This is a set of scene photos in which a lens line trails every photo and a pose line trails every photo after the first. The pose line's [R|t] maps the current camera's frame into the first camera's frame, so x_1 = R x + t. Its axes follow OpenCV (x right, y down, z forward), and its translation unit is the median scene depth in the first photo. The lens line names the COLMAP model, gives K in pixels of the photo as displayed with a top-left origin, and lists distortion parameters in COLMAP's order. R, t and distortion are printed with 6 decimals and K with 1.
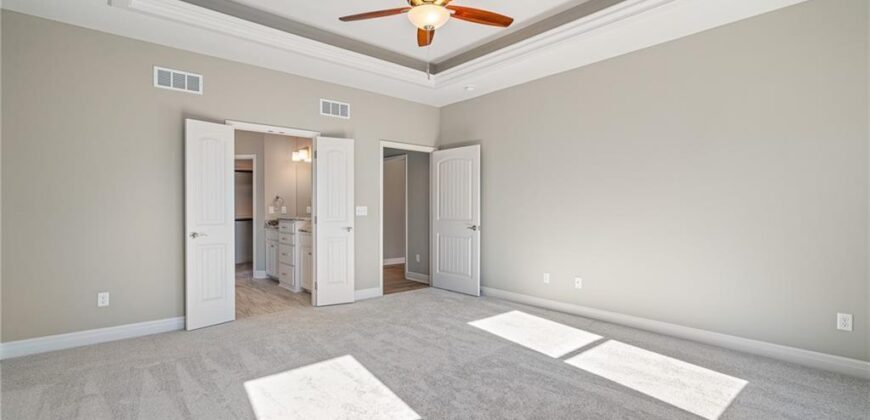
lens RADIAL K [[395.6, 0, 433.2], [0, 395.6, 212.9], [0, 0, 1]] dist [0.000313, 0.000008]
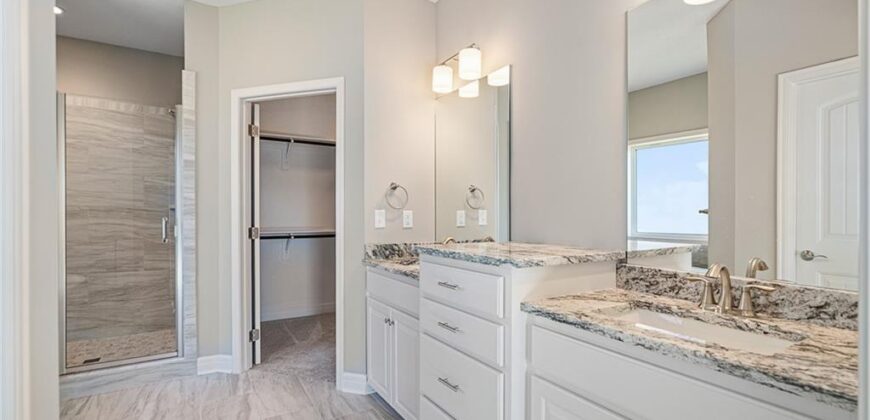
lens RADIAL K [[395.6, 0, 433.2], [0, 395.6, 212.9], [0, 0, 1]] dist [0.000313, 0.000008]
pose [[0.982667, -0.004922, -0.185314, -0.281112], [0.002214, 0.999888, -0.014815, -0.006848], [0.185366, 0.014148, 0.982568, 0.614945]]
